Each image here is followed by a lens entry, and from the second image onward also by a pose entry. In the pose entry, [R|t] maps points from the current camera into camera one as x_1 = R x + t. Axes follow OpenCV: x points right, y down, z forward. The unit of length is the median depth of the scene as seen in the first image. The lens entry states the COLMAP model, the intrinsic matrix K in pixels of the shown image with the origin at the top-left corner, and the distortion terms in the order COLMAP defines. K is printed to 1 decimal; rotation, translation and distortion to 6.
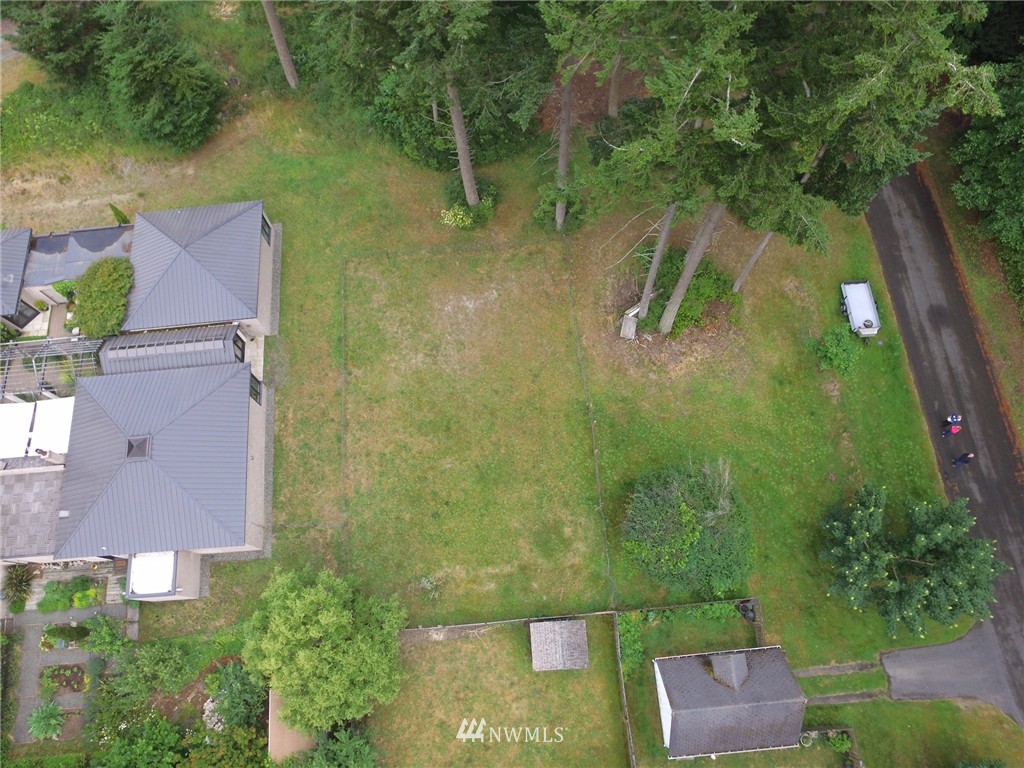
lens RADIAL K [[674.4, 0, 498.6], [0, 674.4, 382.7], [0, 0, 1]] dist [-0.117149, 0.080996]
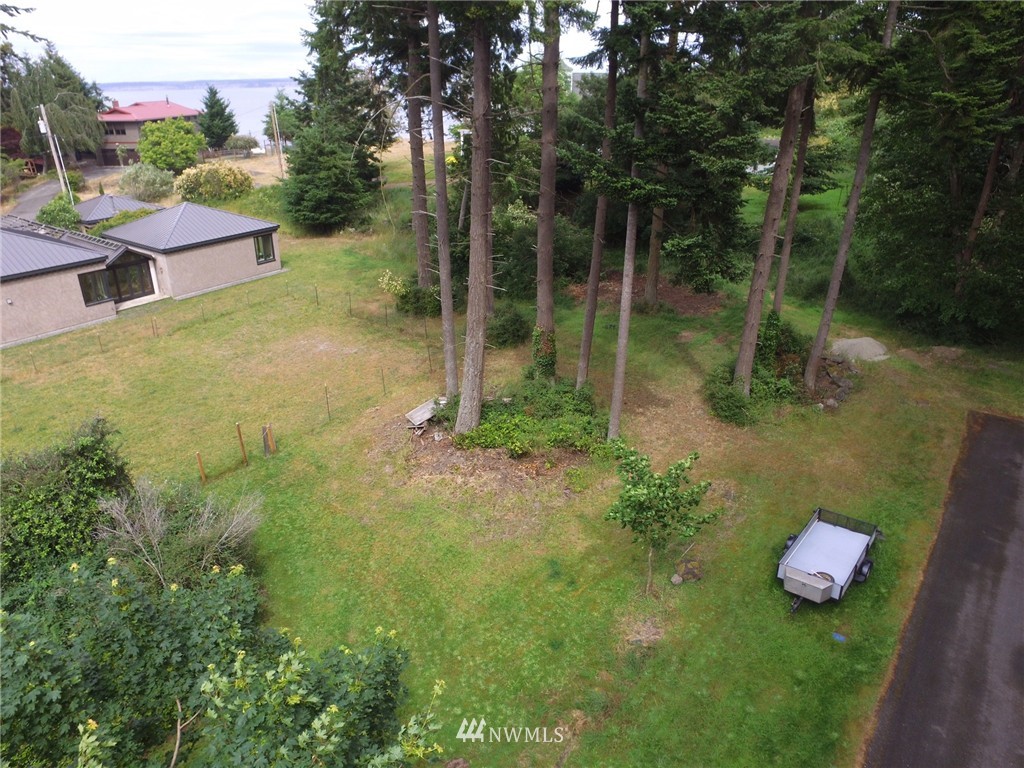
lens RADIAL K [[691.9, 0, 507.0], [0, 691.9, 387.2], [0, 0, 1]] dist [-0.128597, 0.092497]
pose [[0.734501, 0.293255, -0.611972, 0.645018], [-0.641984, 0.592530, -0.486584, 0.169306], [0.219919, 0.750273, 0.623480, 0.610584]]
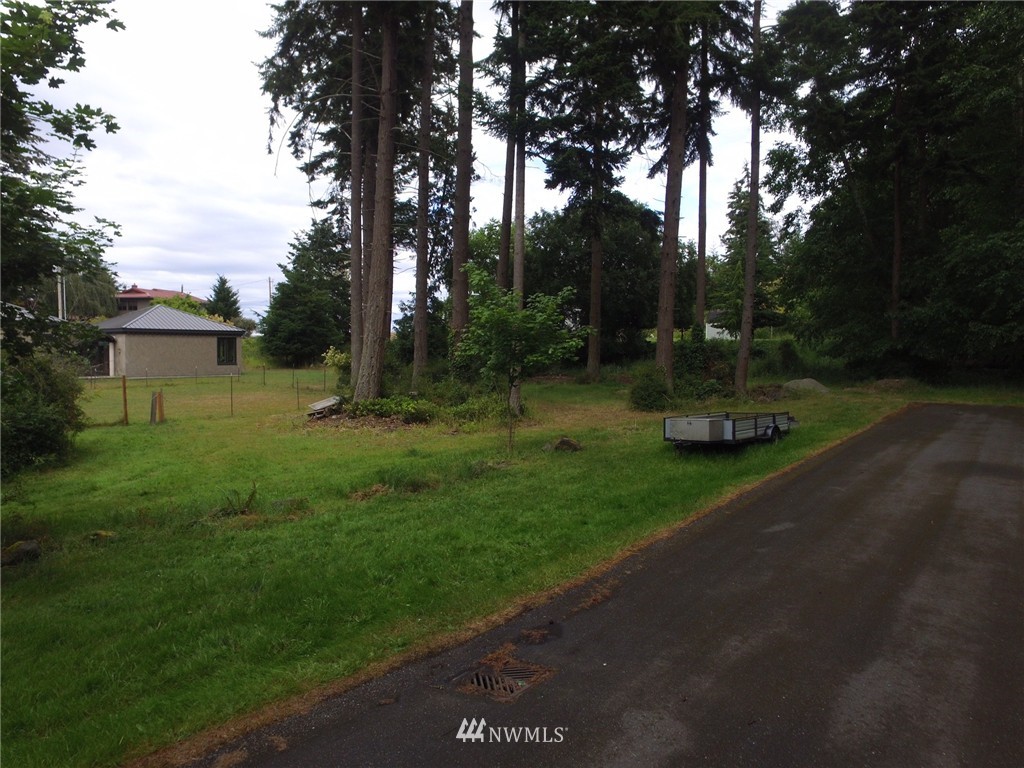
lens RADIAL K [[691.9, 0, 507.0], [0, 691.9, 387.2], [0, 0, 1]] dist [-0.128597, 0.092497]
pose [[0.721452, 0.061621, -0.689717, 0.735553], [-0.662784, 0.349928, -0.662017, 0.211969], [0.200558, 0.934748, 0.293298, 0.853366]]
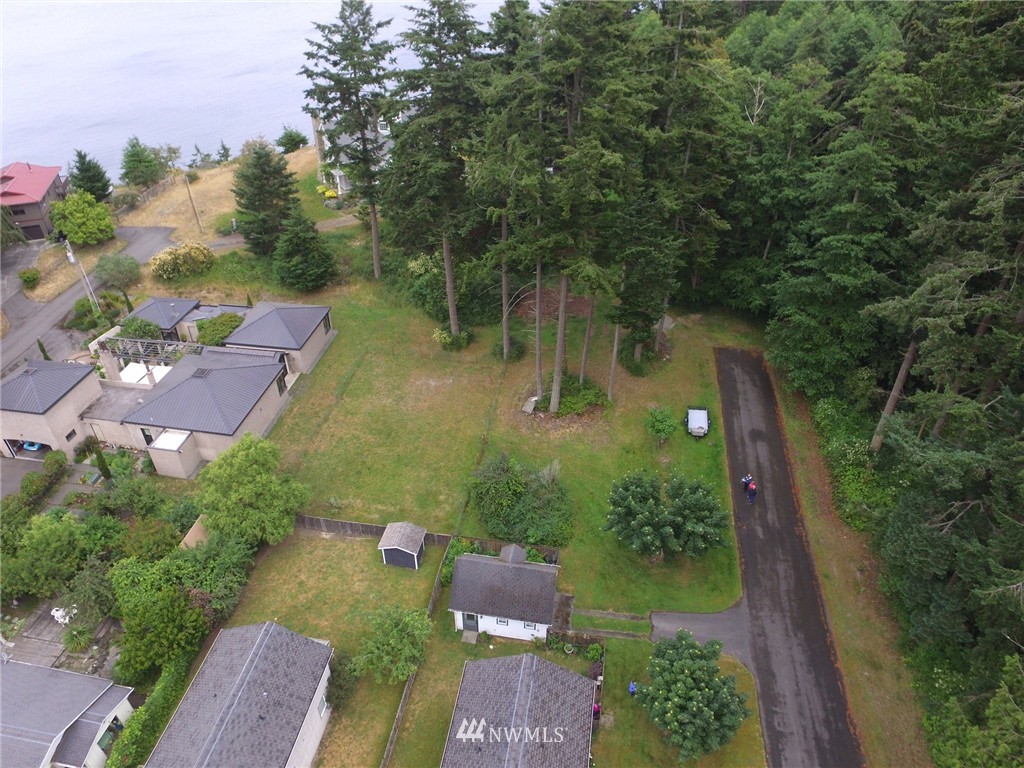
lens RADIAL K [[691.9, 0, 507.0], [0, 691.9, 387.2], [0, 0, 1]] dist [-0.128597, 0.092497]
pose [[0.967929, 0.154252, -0.198294, 0.446231], [-0.239400, 0.805650, -0.541863, 0.721801], [0.076172, 0.571956, 0.816740, -0.258754]]
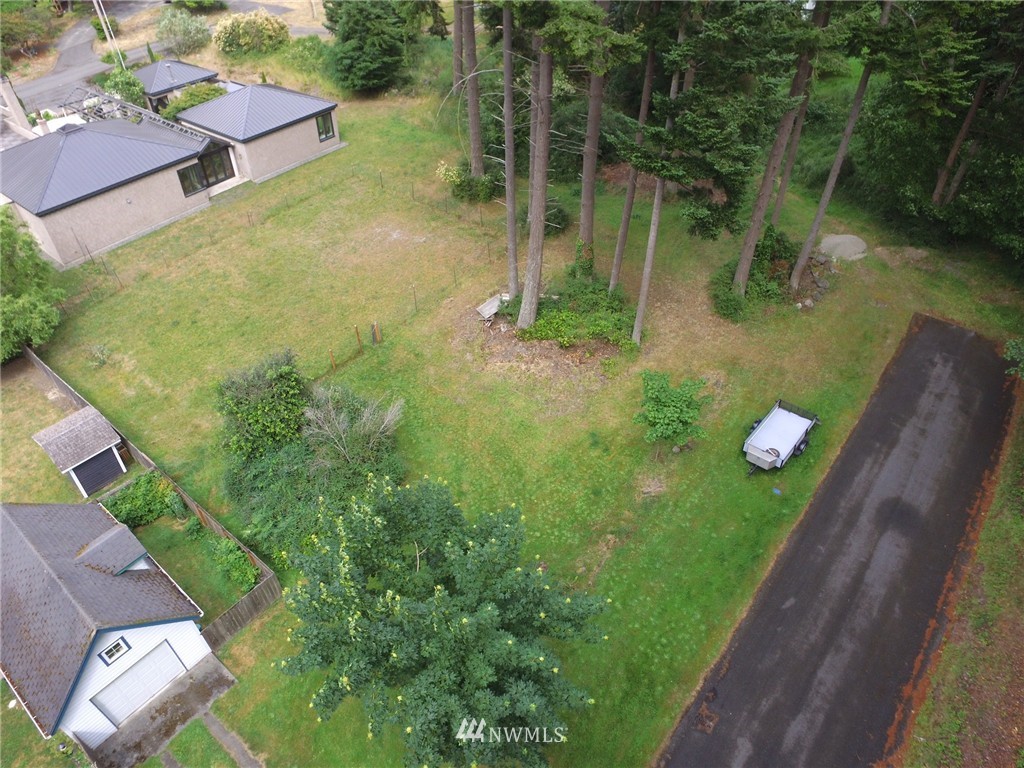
lens RADIAL K [[695.2, 0, 508.0], [0, 695.2, 388.8], [0, 0, 1]] dist [-0.135216, 0.103652]
pose [[0.723504, 0.462285, -0.512673, 0.690685], [-0.649936, 0.706451, -0.280197, 0.210777], [0.232647, 0.535929, 0.811576, 0.388889]]
